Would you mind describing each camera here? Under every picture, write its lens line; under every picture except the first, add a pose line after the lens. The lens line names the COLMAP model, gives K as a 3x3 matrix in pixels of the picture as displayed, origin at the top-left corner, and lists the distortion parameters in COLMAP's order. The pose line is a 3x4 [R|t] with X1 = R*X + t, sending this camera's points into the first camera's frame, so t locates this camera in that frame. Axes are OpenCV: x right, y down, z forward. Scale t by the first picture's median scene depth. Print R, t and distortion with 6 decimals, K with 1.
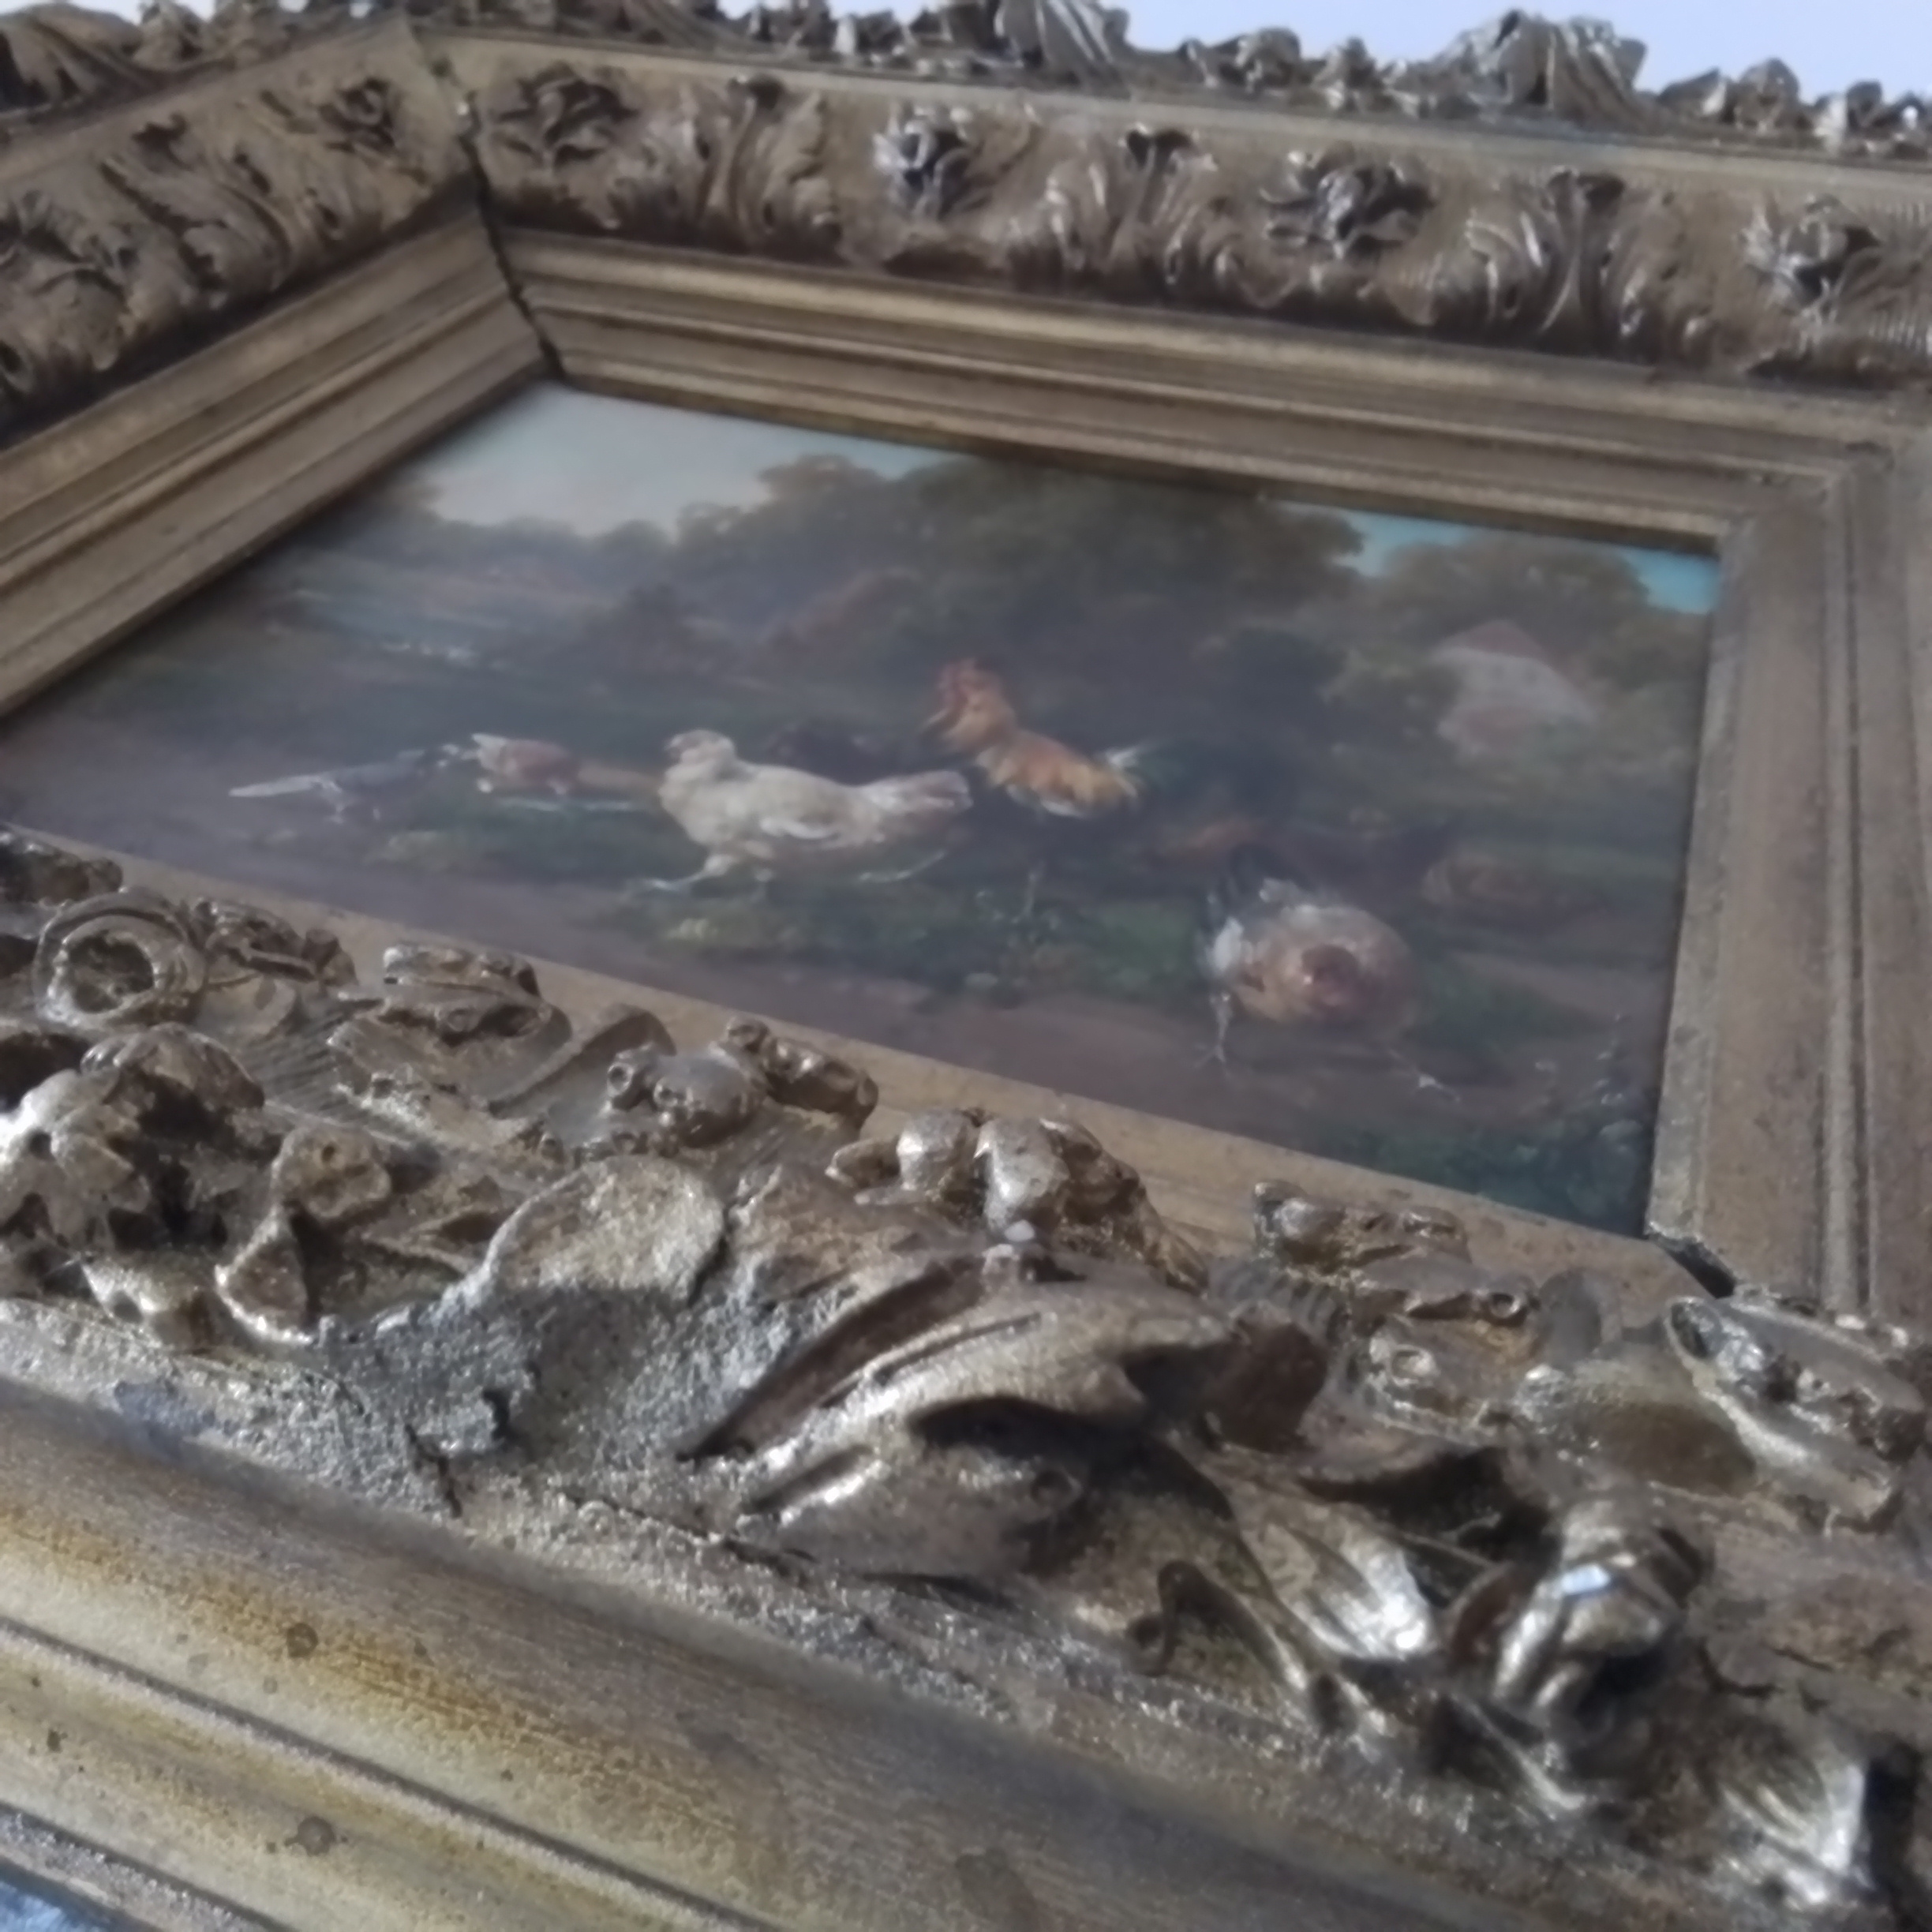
lens RADIAL K [[1787.2, 0, 974.2], [0, 1787.2, 964.3], [0, 0, 1]] dist [0.089812, -0.134472]
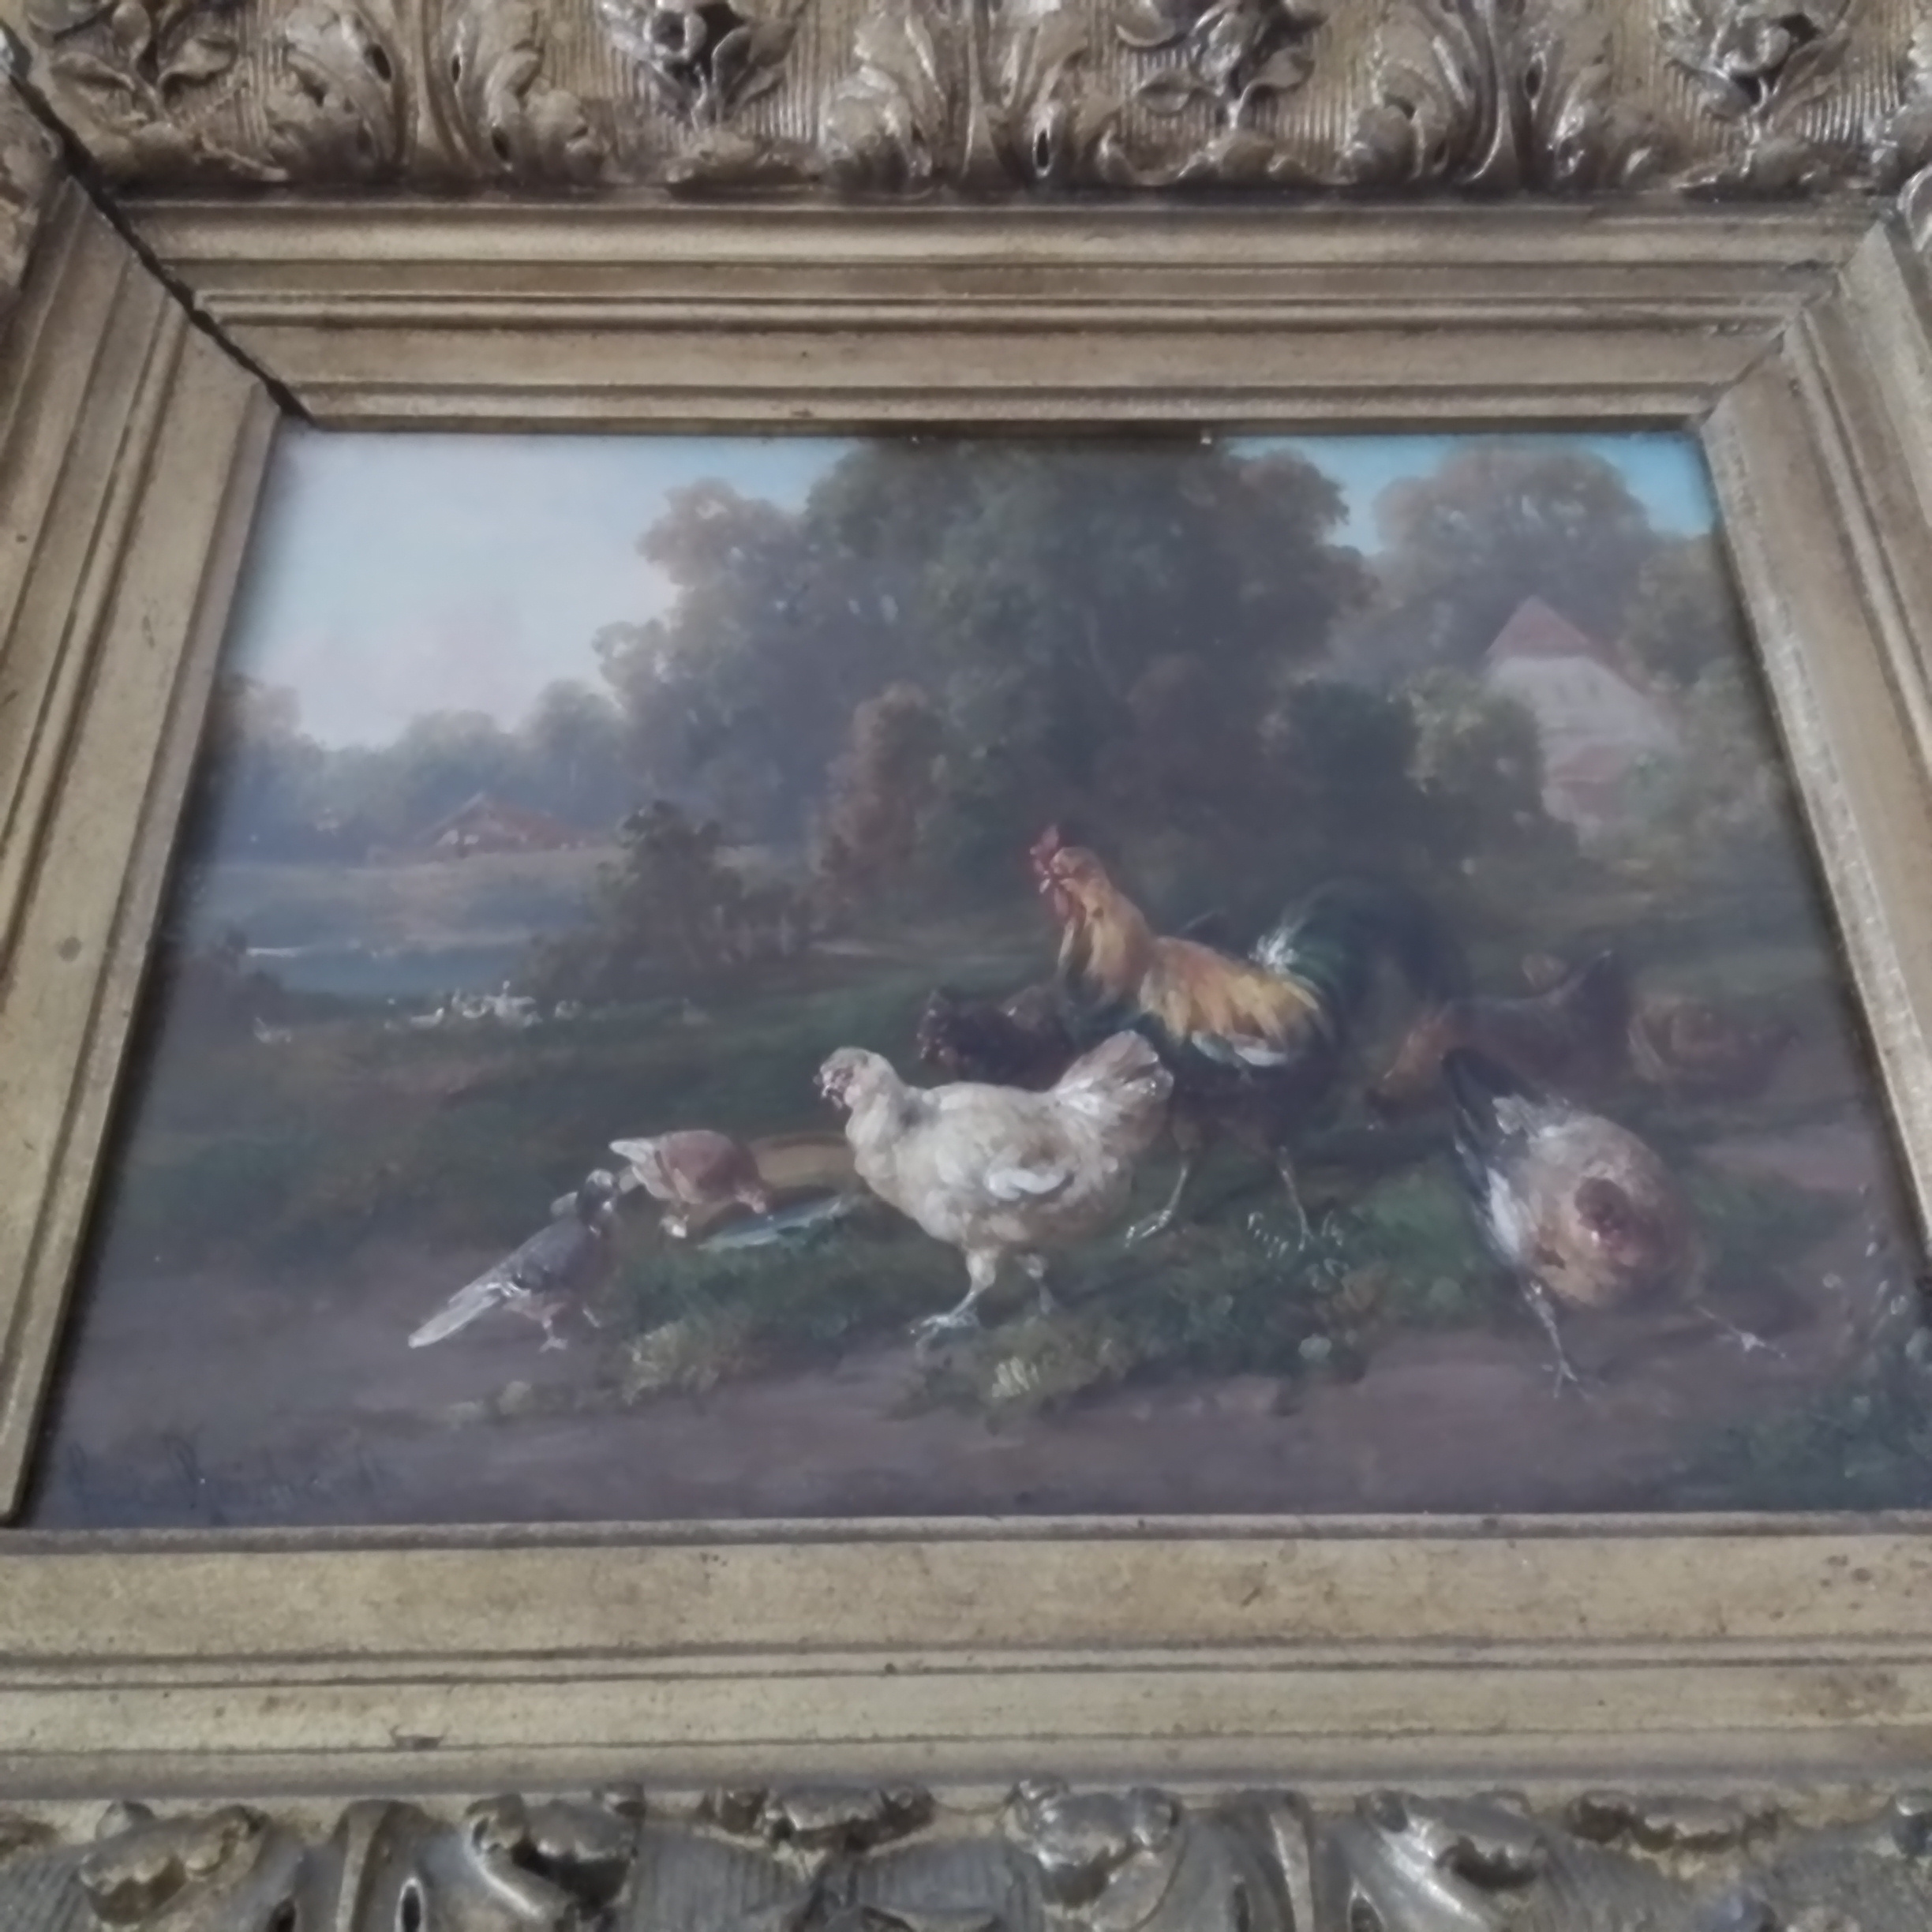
lens RADIAL K [[1787.2, 0, 974.2], [0, 1787.2, 964.3], [0, 0, 1]] dist [0.089812, -0.134472]
pose [[0.933987, -0.305623, 0.185100, -0.202747], [0.211220, 0.890096, 0.403875, -0.432763], [-0.288191, -0.338117, 0.895892, 0.150017]]
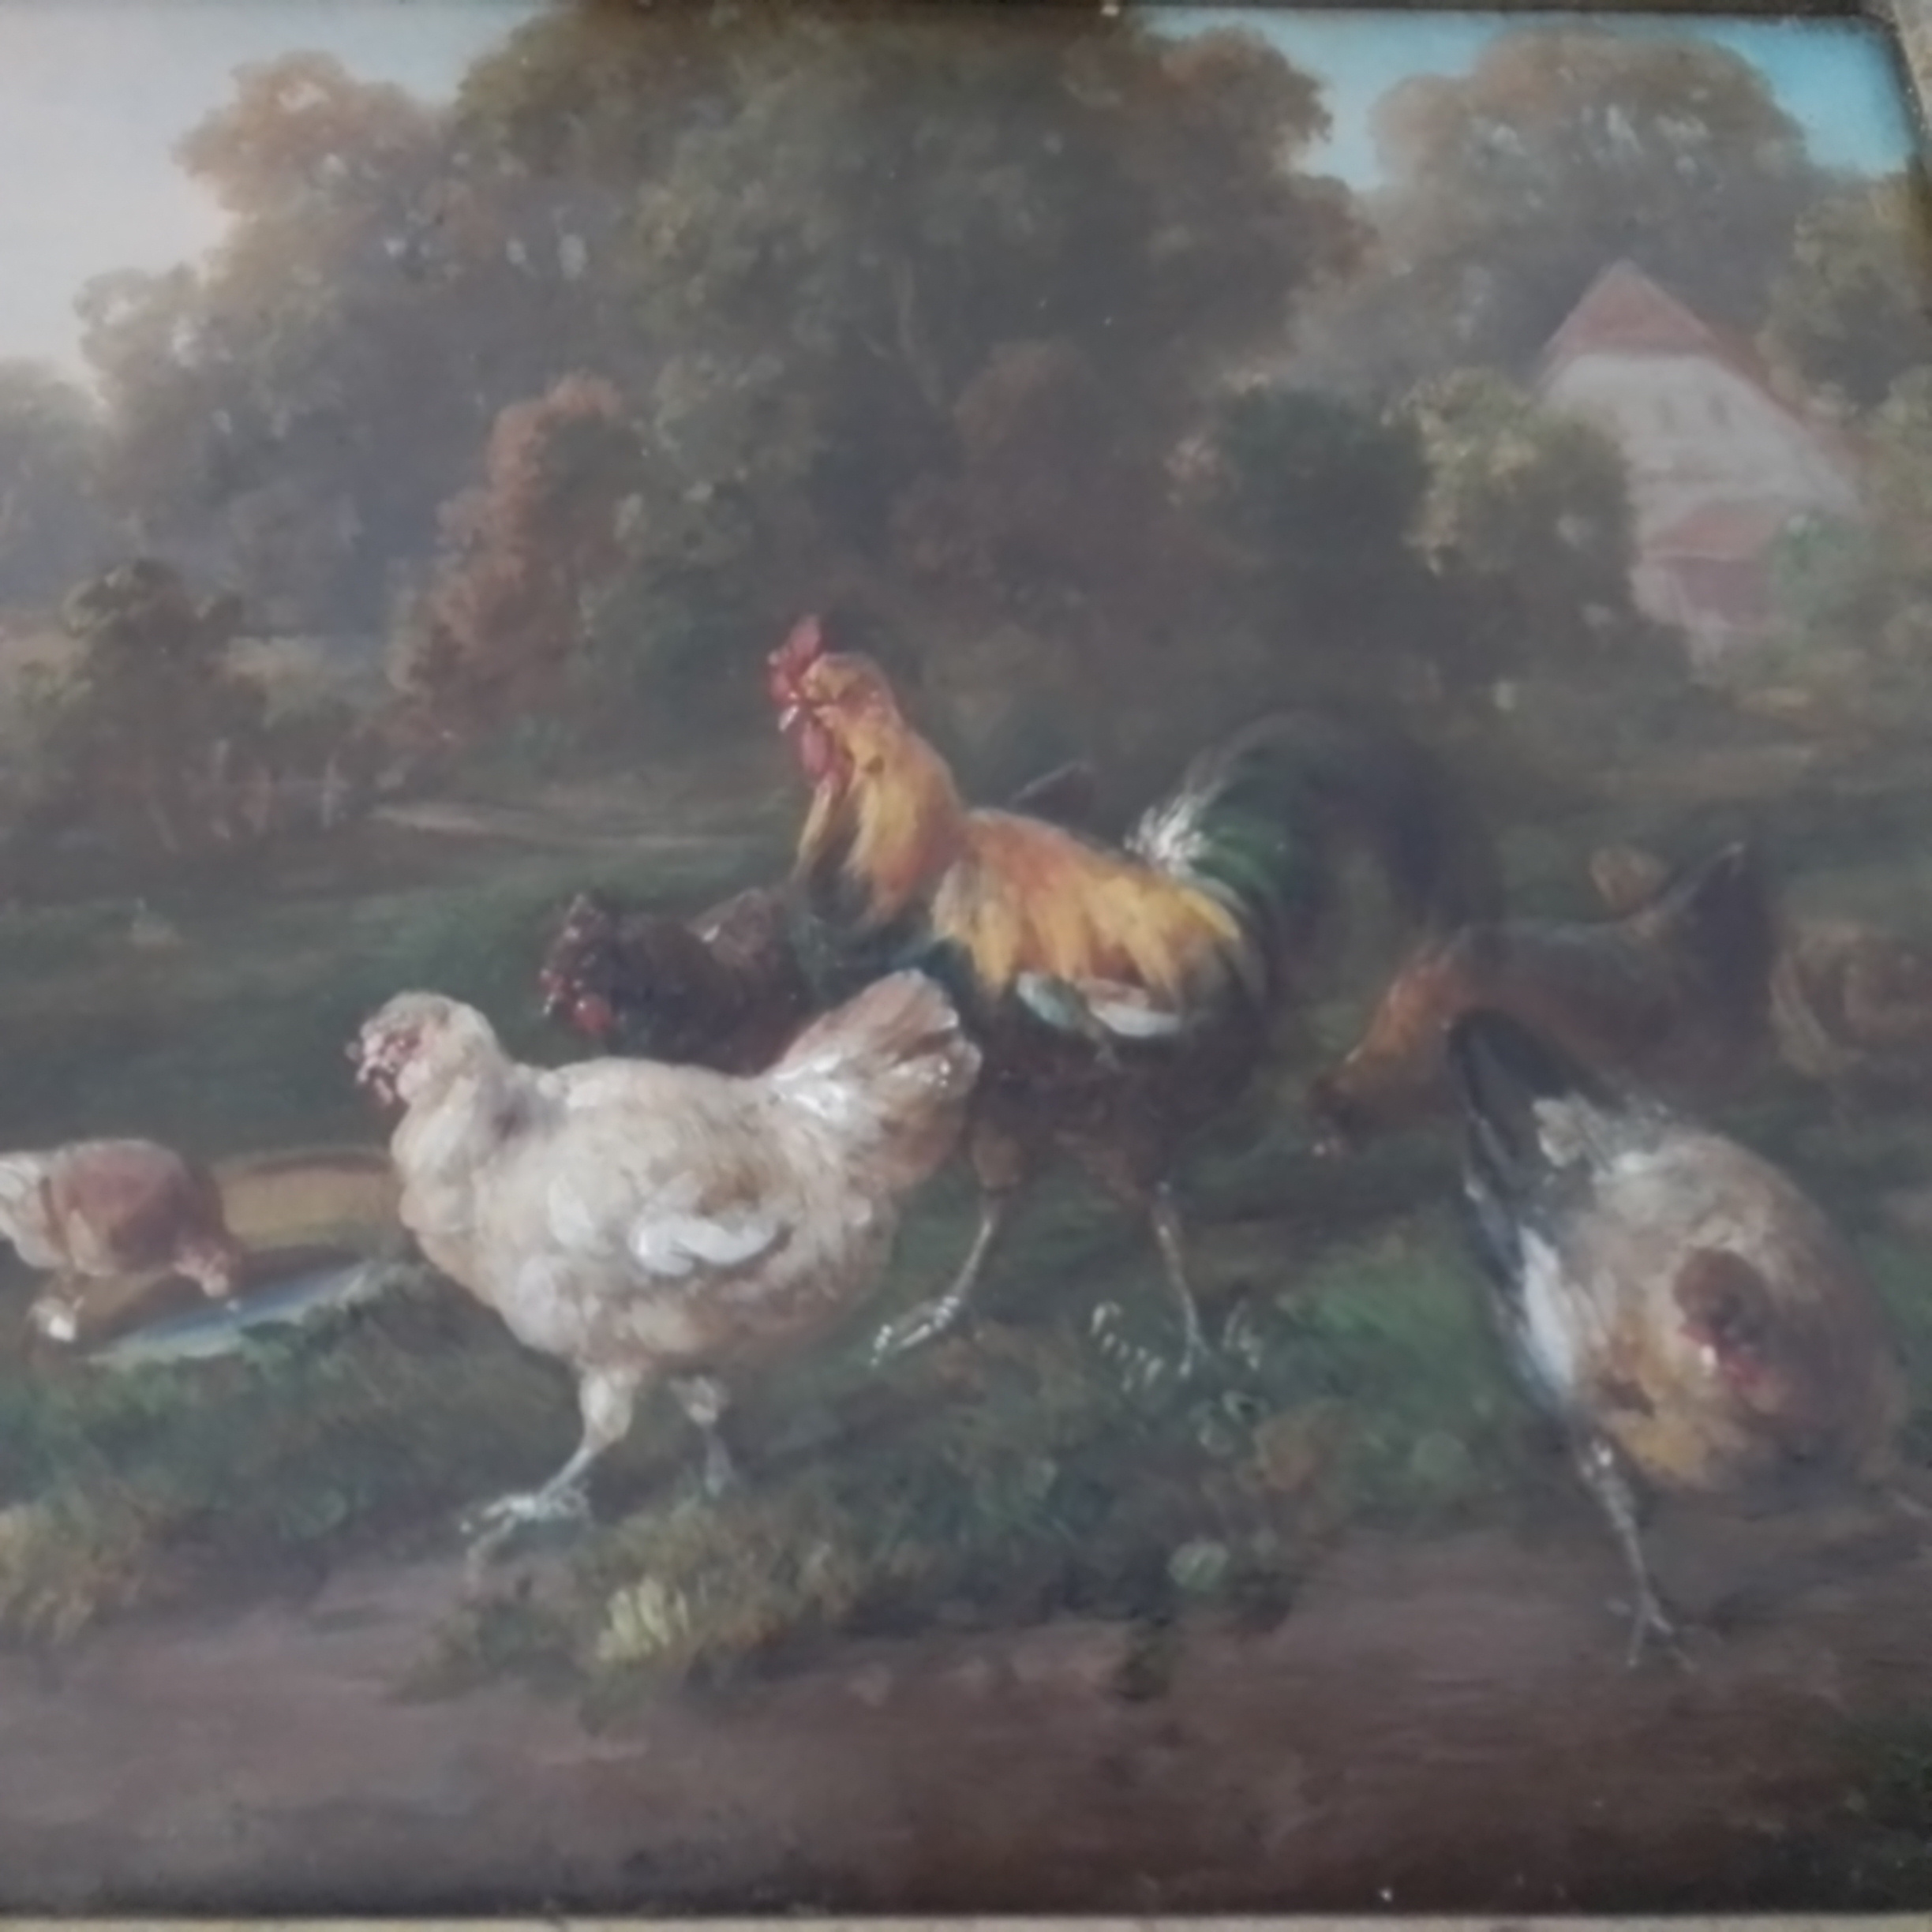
lens RADIAL K [[1787.2, 0, 974.2], [0, 1787.2, 964.3], [0, 0, 1]] dist [0.089812, -0.134472]
pose [[0.939238, -0.303722, 0.159954, -0.064506], [0.196490, 0.857778, 0.474983, -0.294160], [-0.281468, -0.414693, 0.865336, 0.417778]]
